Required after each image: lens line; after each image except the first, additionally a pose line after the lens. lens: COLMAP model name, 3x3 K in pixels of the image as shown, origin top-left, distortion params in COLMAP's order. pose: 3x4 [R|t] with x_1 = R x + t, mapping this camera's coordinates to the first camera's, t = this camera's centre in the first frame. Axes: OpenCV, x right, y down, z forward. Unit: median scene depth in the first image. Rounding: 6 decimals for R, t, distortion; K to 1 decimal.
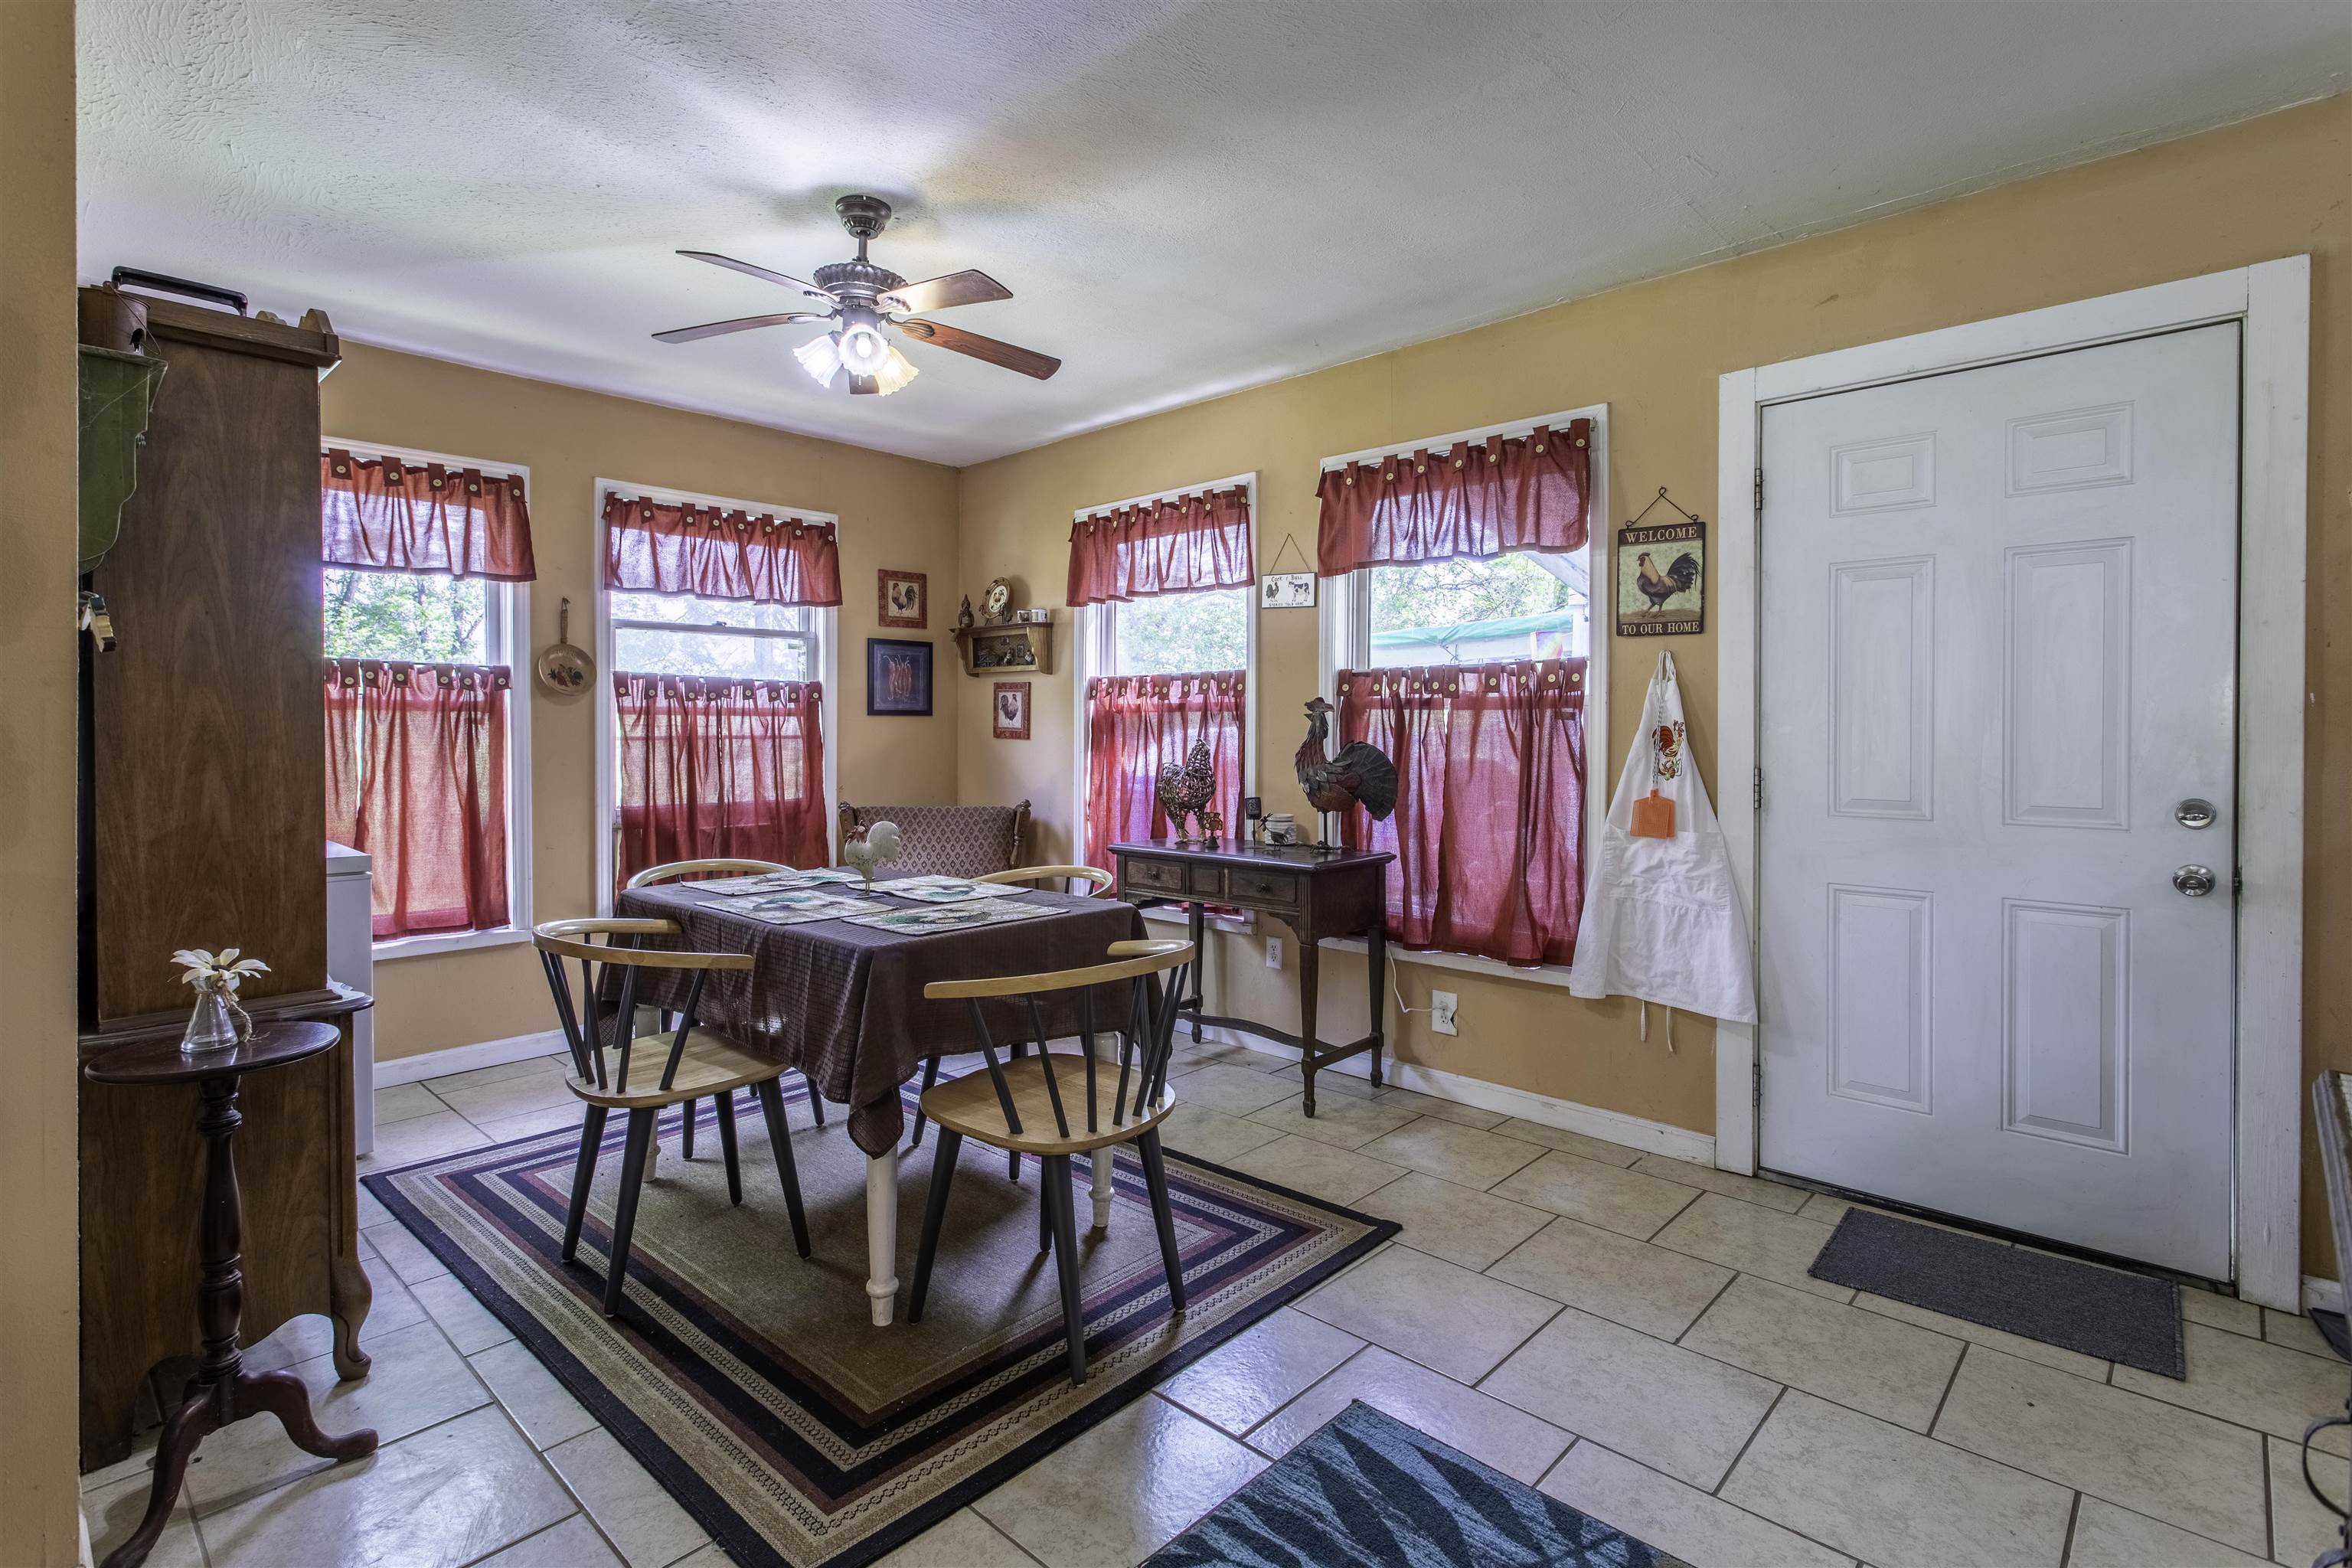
lens RADIAL K [[1134.0, 0, 1173.8], [0, 1134.0, 738.9], [0, 0, 1]] dist [0.002060, 0.000951]
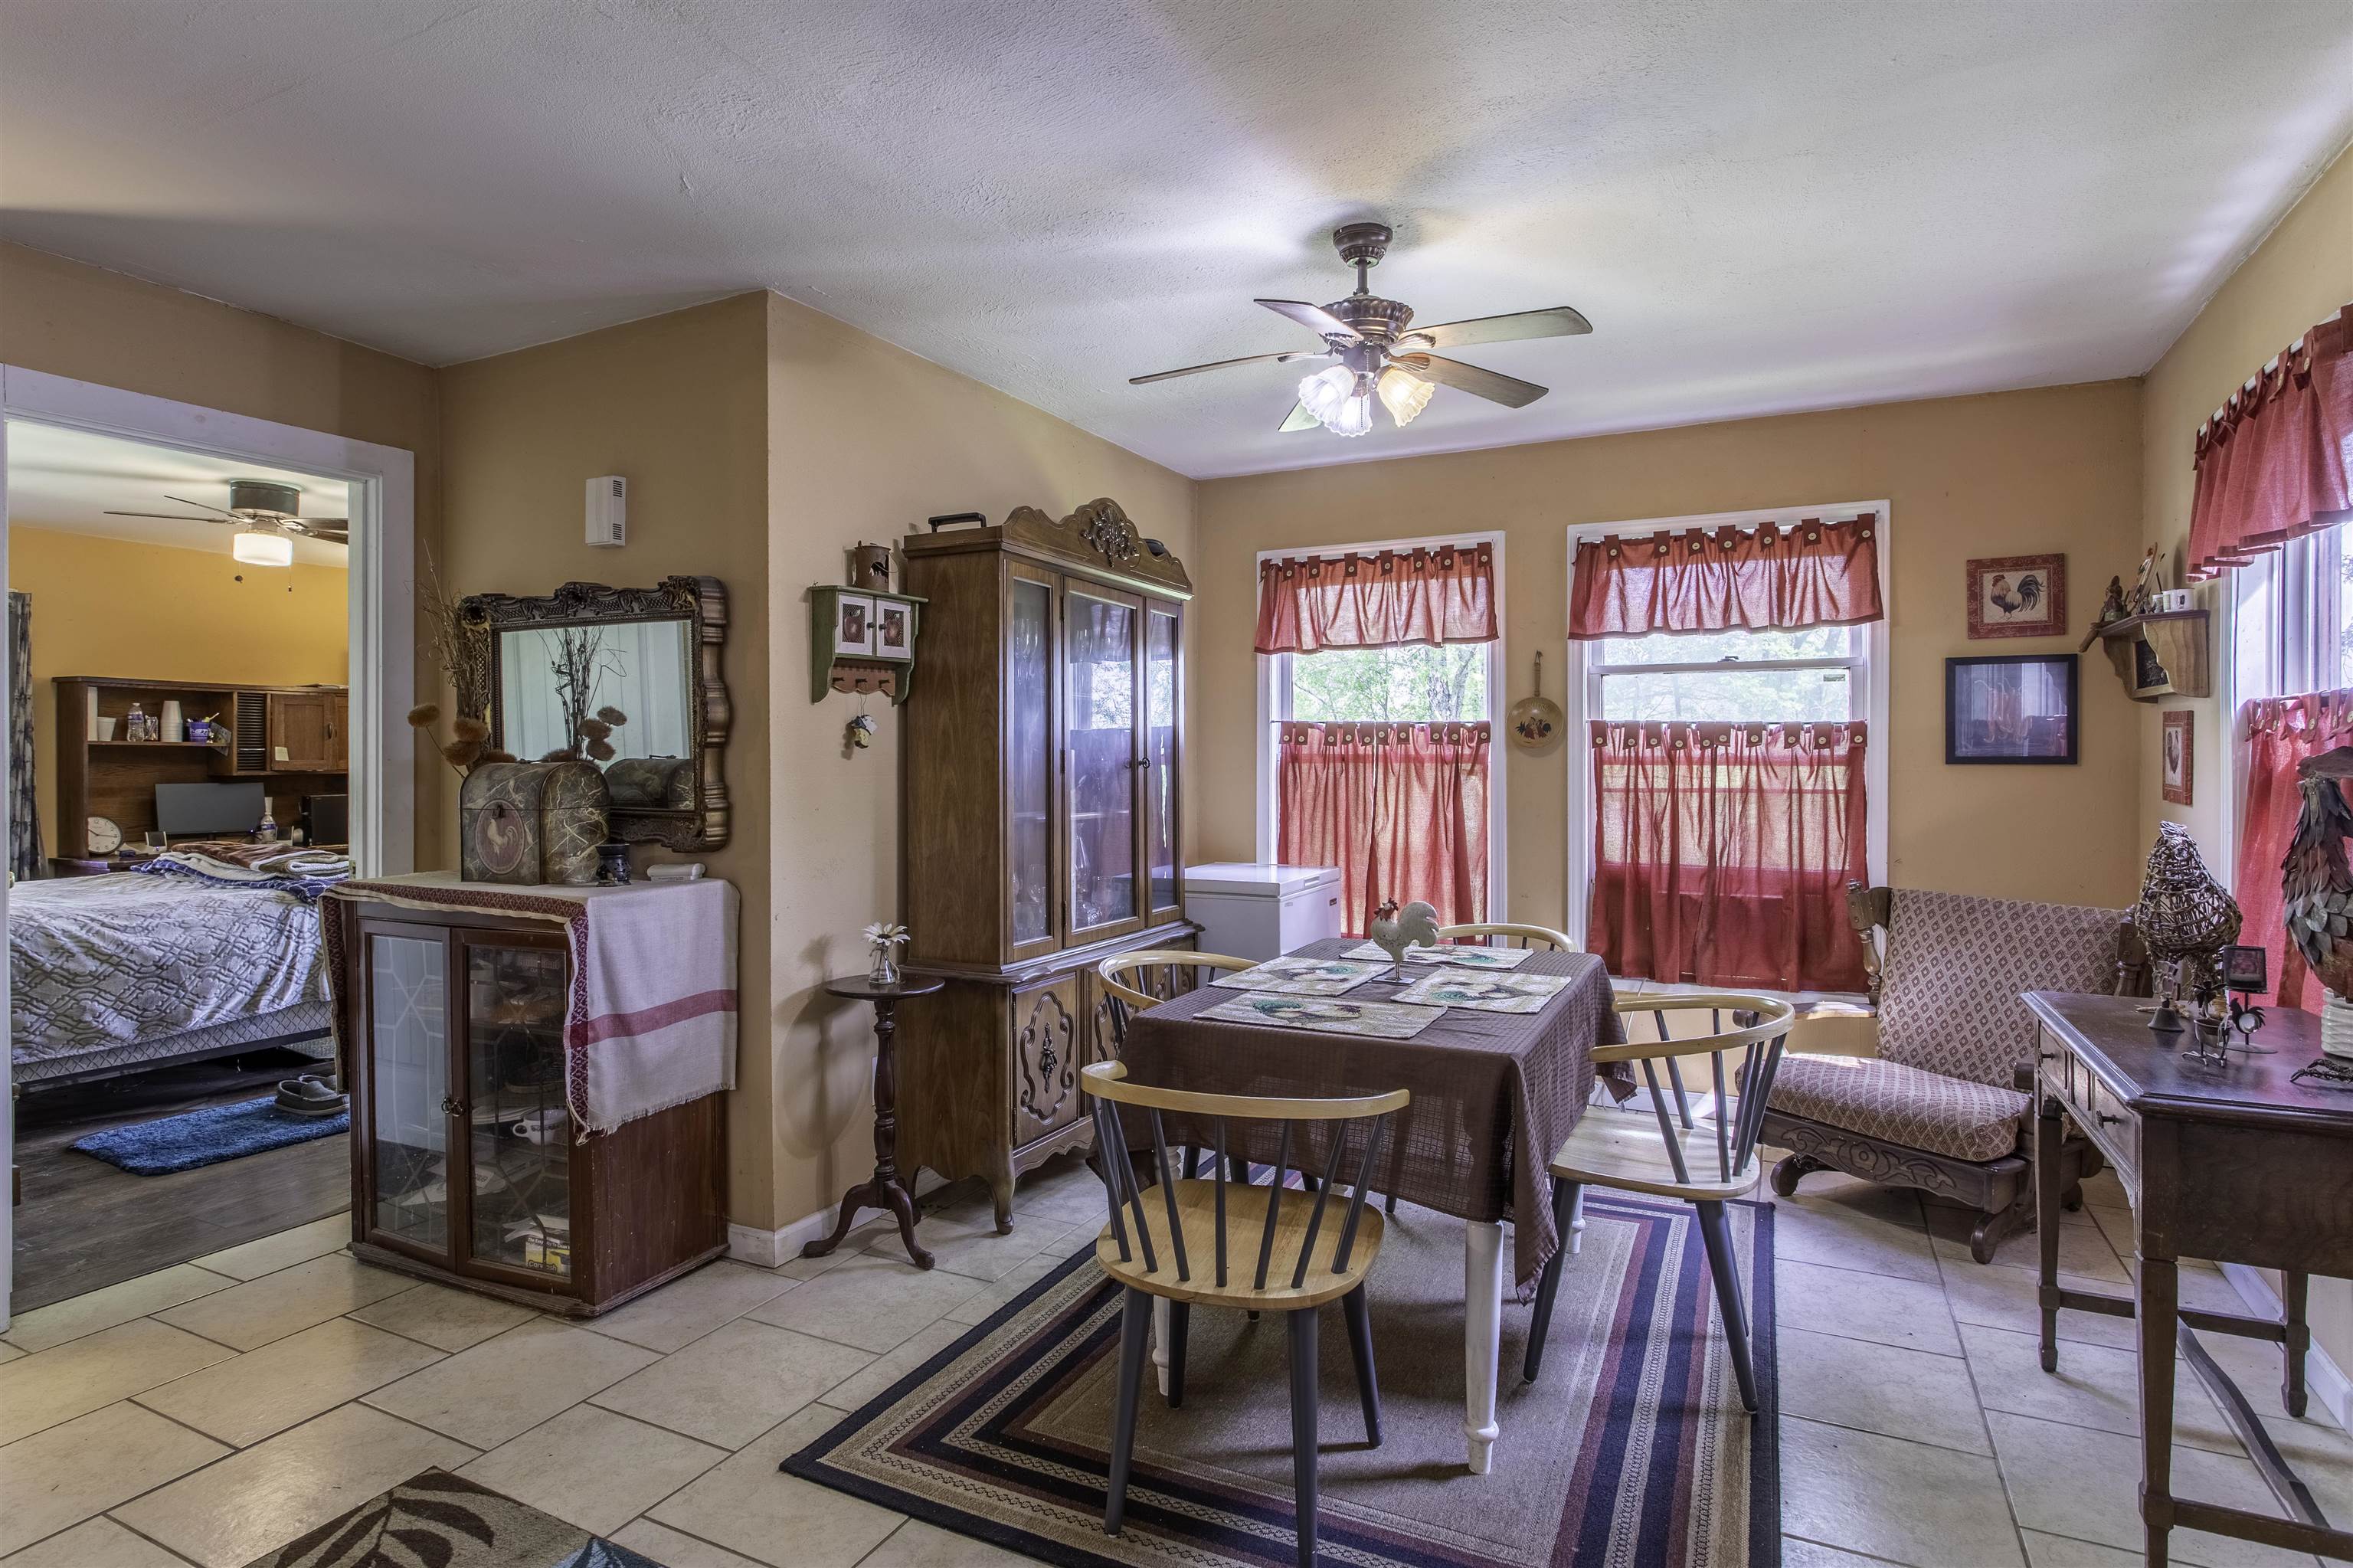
lens RADIAL K [[1229.0, 0, 1171.3], [0, 1229.0, 769.8], [0, 0, 1]] dist [-0.004970, -0.000892]
pose [[0.284496, 0.012154, -0.958600, 0.402180], [-0.006781, 0.999920, 0.010665, -0.026184], [0.958653, 0.003466, 0.284556, 0.352927]]
